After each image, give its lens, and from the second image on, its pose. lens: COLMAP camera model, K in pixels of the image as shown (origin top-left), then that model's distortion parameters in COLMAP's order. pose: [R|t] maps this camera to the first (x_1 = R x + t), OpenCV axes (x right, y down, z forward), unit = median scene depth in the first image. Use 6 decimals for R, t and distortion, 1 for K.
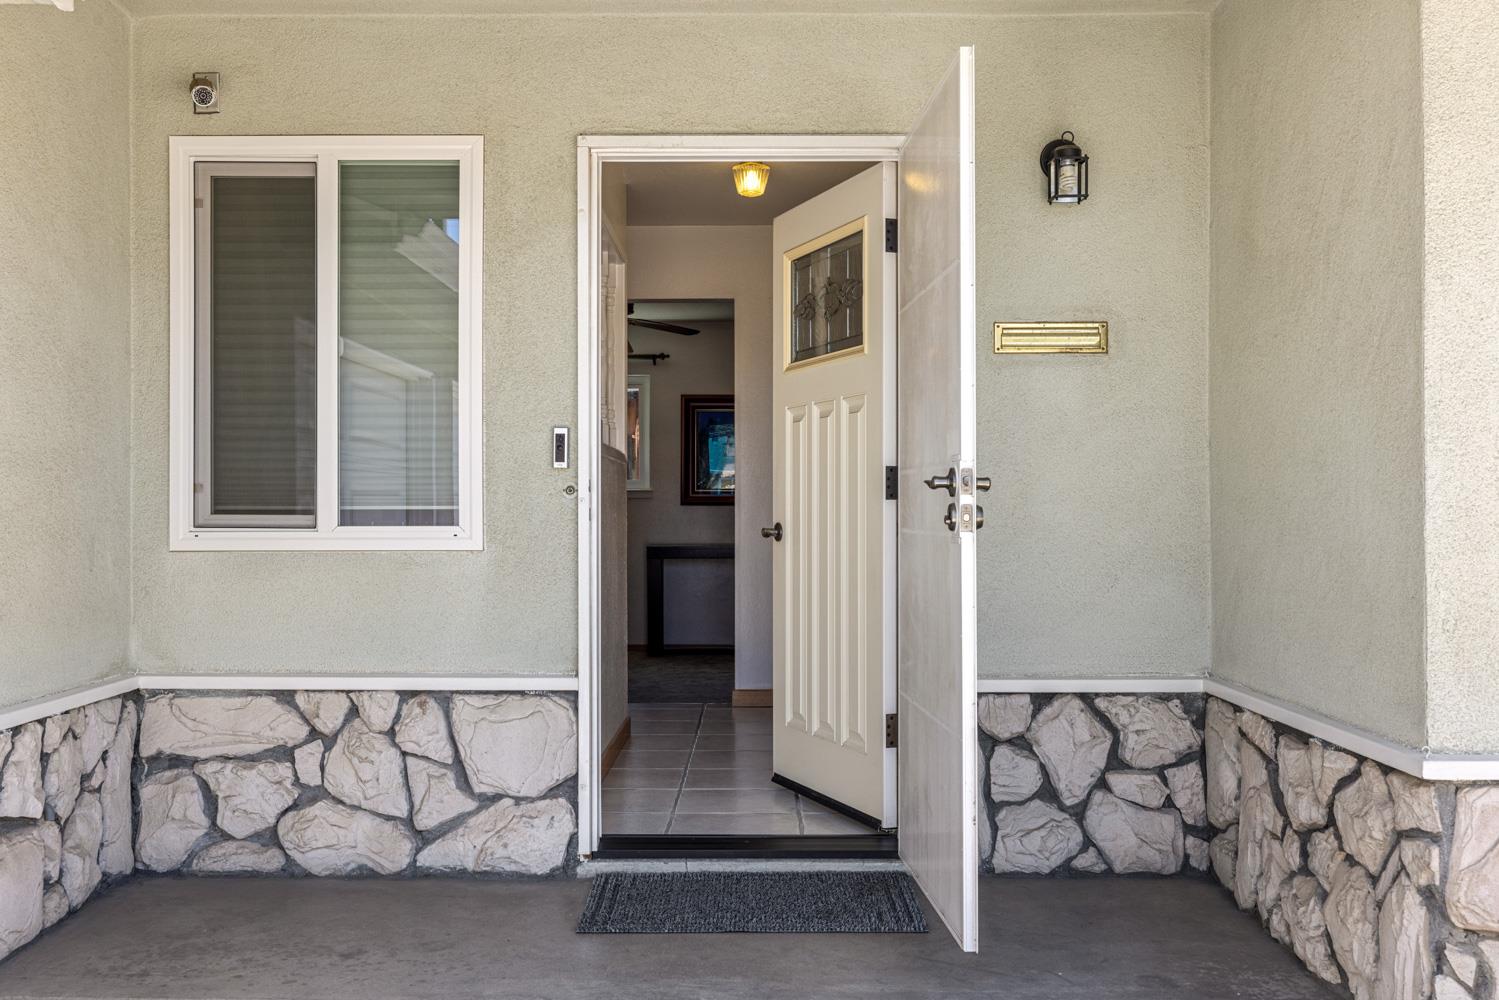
lens RADIAL K [[1456.4, 0, 749.2], [0, 1456.4, 501.0], [0, 0, 1]] dist [0.004457, 0.000000]
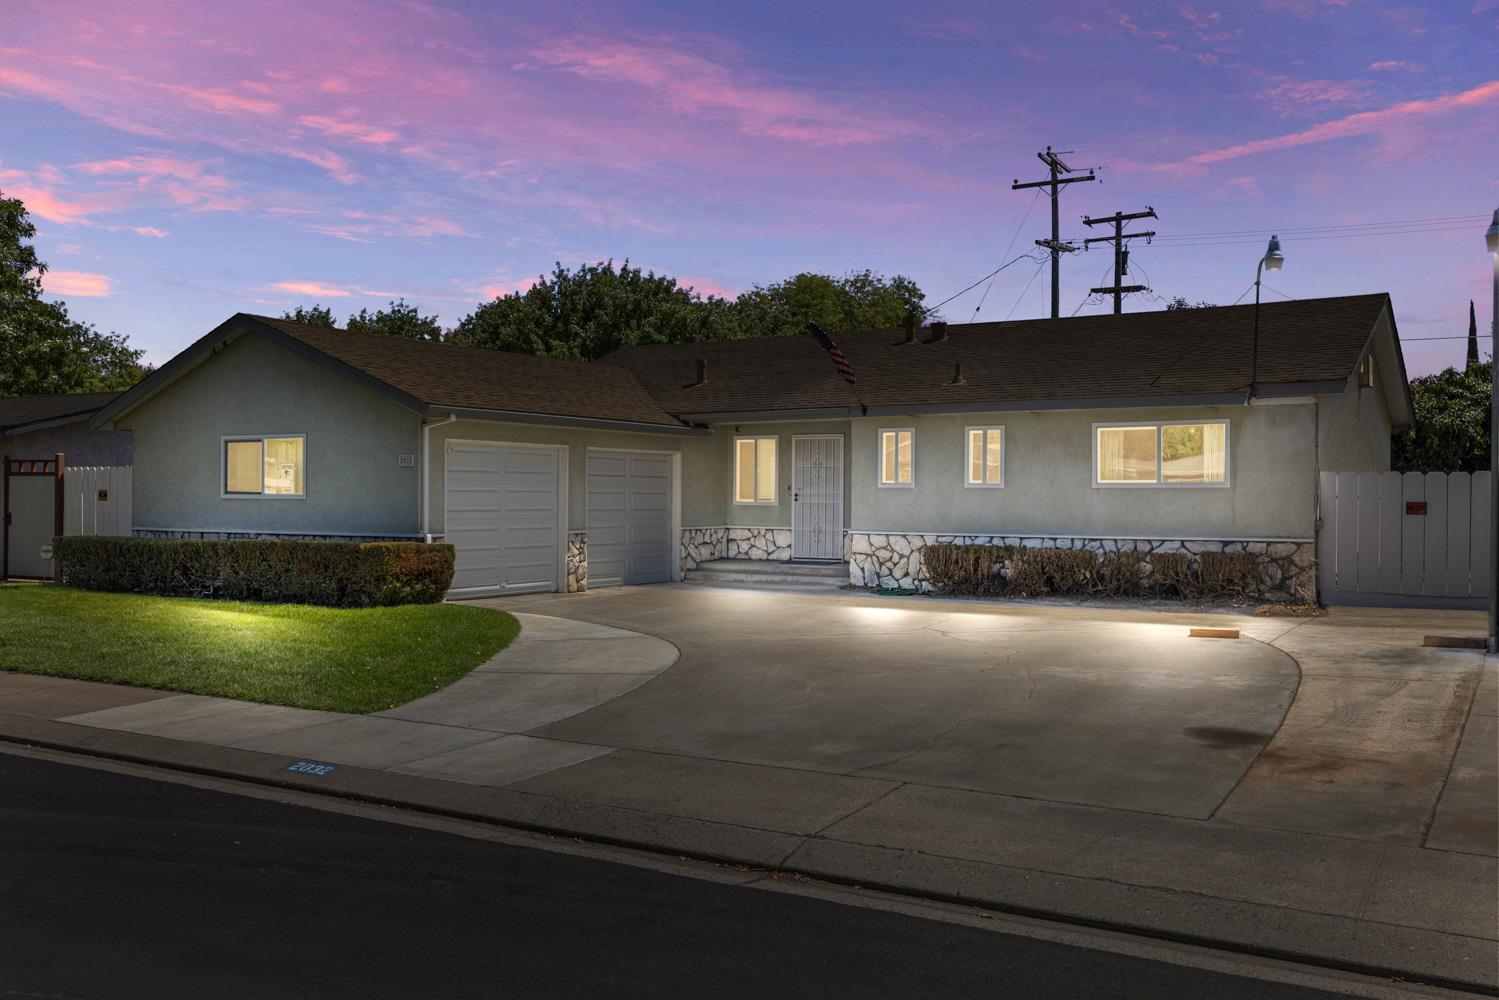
lens RADIAL K [[1313.4, 0, 747.2], [0, 1313.4, 508.5], [0, 0, 1]] dist [0.003537, 0.005899]
pose [[0.856805, 0.010401, -0.515535, 2.451569], [-0.003609, 0.999893, 0.014175, -0.028637], [0.515628, -0.010285, 0.856751, -3.618502]]
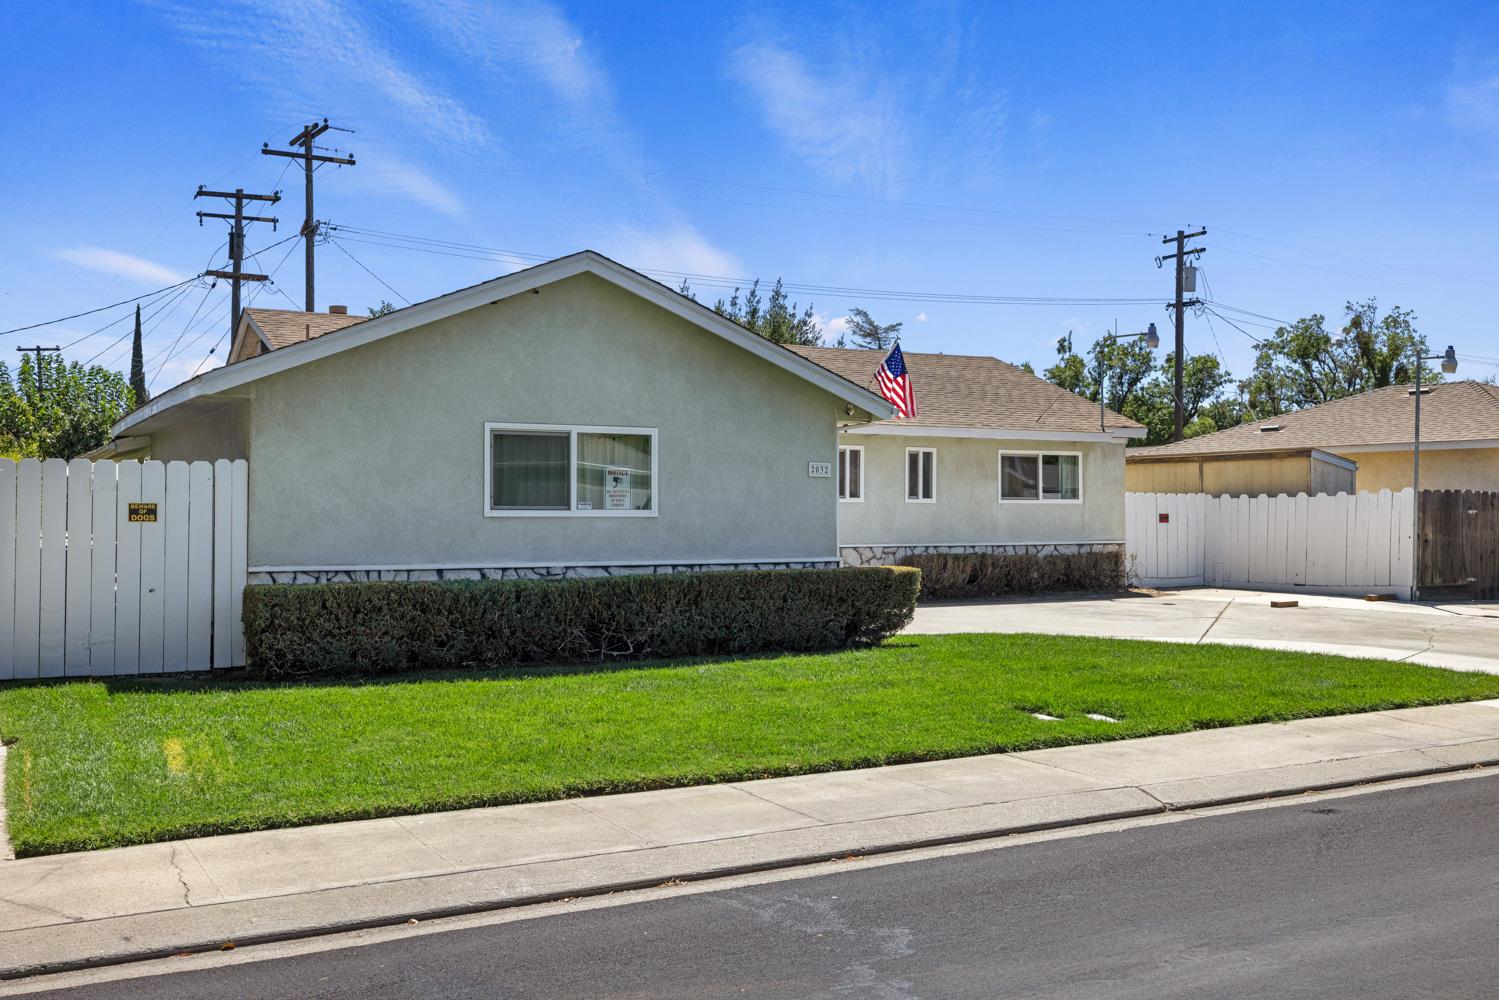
lens RADIAL K [[1456.4, 0, 752.2], [0, 1456.4, 492.2], [0, 0, 1]] dist [0.004457, 0.000000]
pose [[0.867680, 0.010111, 0.497021, -2.509224], [-0.005620, 0.999929, -0.010530, -0.016466], [-0.497092, 0.006343, 0.867675, -3.855326]]
